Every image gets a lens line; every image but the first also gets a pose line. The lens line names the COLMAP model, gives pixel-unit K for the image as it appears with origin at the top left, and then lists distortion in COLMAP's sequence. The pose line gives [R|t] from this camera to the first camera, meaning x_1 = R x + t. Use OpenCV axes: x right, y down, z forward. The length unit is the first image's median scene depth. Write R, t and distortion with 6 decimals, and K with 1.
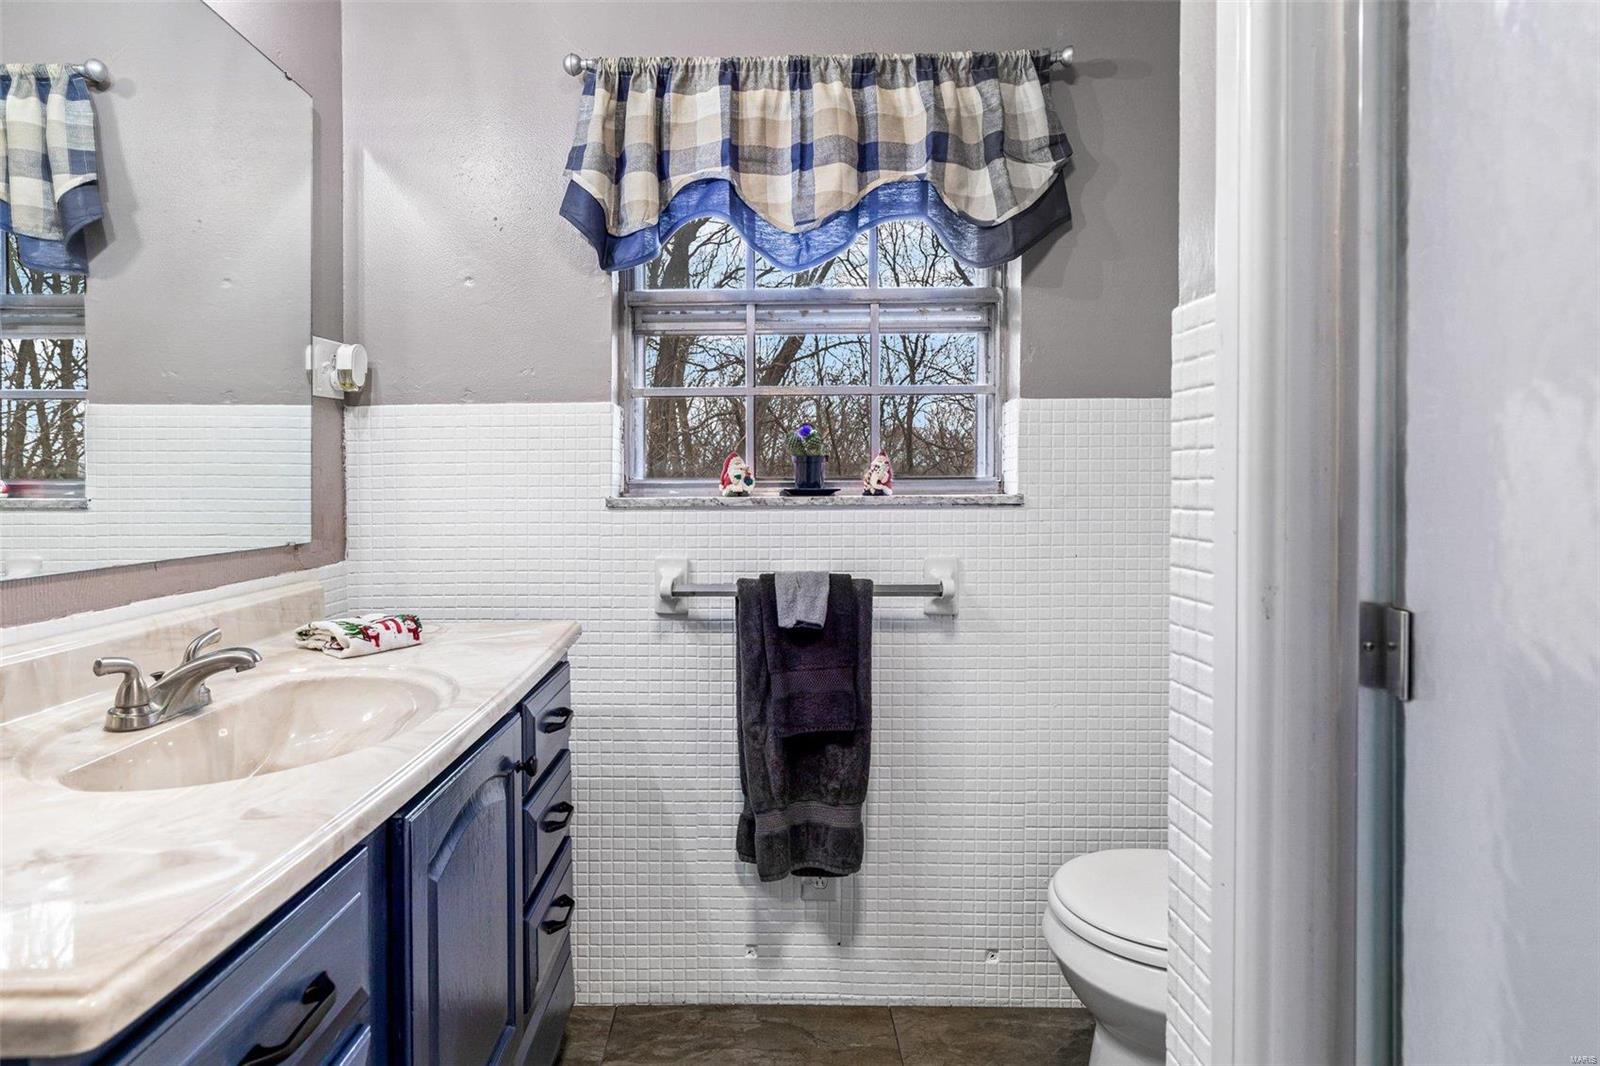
lens RADIAL K [[750.6, 0, 792.5], [0, 750.6, 496.2], [0, 0, 1]] dist [0.003027, -0.000788]
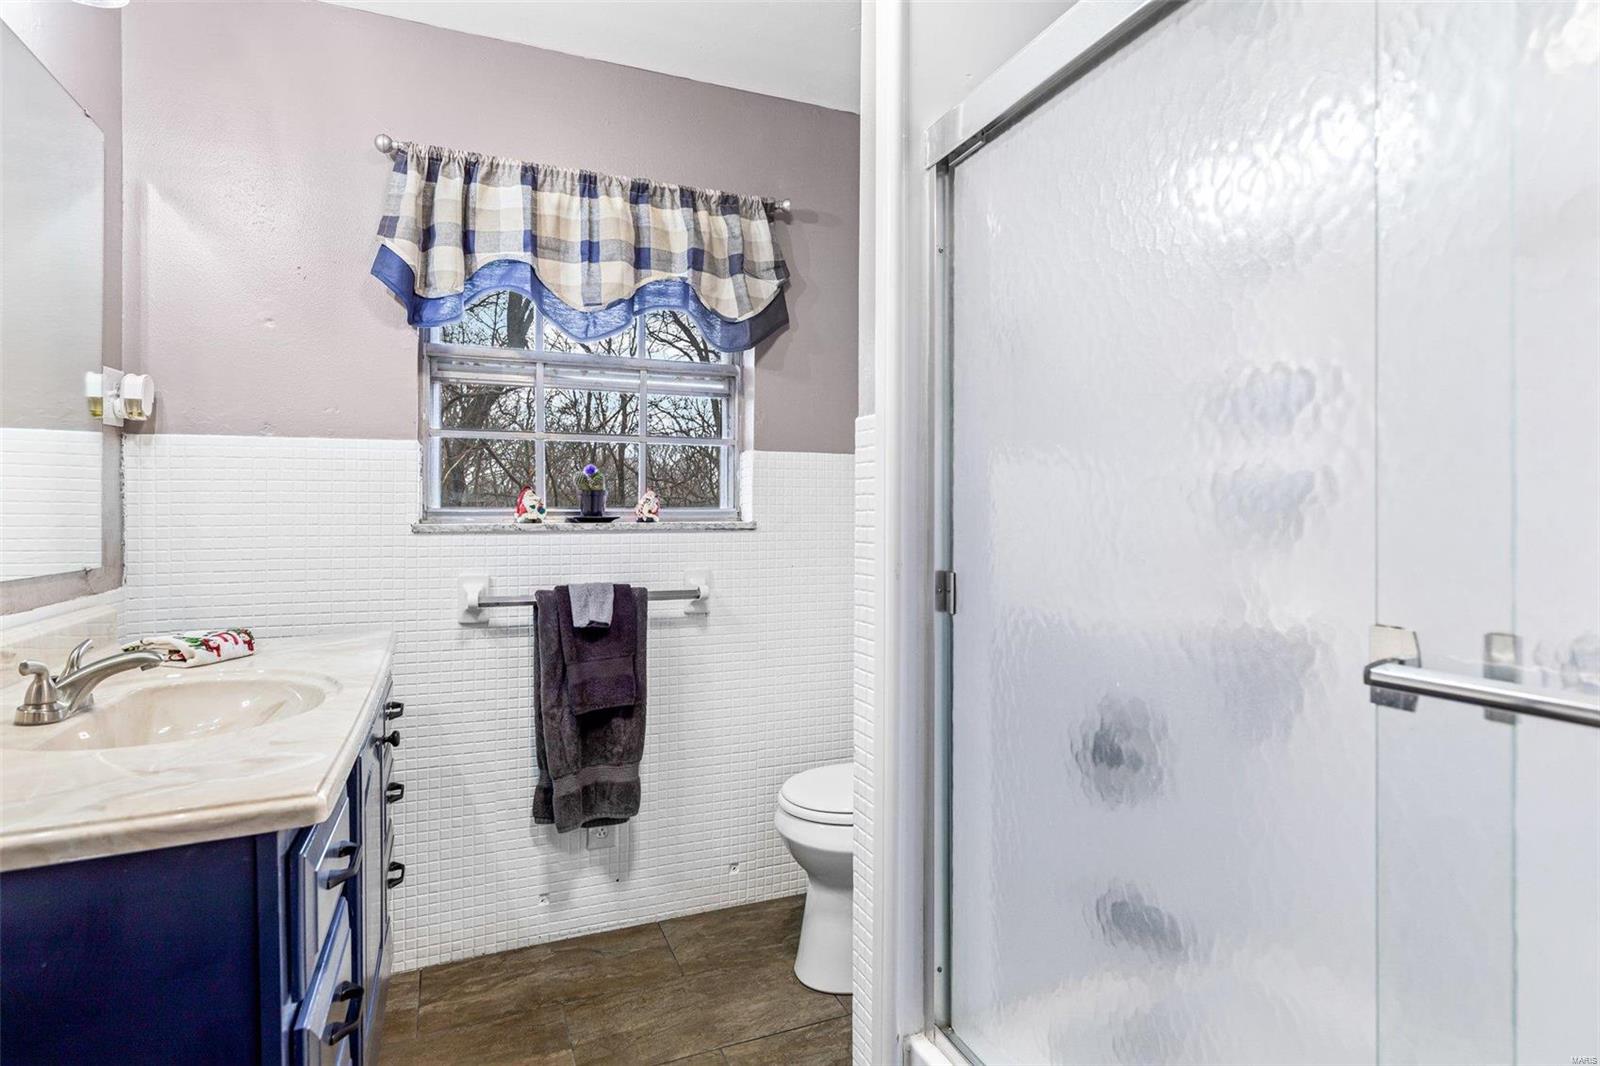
lens RADIAL K [[821.6, 0, 801.2], [0, 821.6, 528.3], [0, 0, 1]] dist [0.013953, -0.000546]
pose [[0.918853, -0.001830, 0.394596, -0.206242], [0.001907, 0.999998, 0.000199, 0.009694], [-0.394596, 0.000570, 0.918855, -0.399924]]
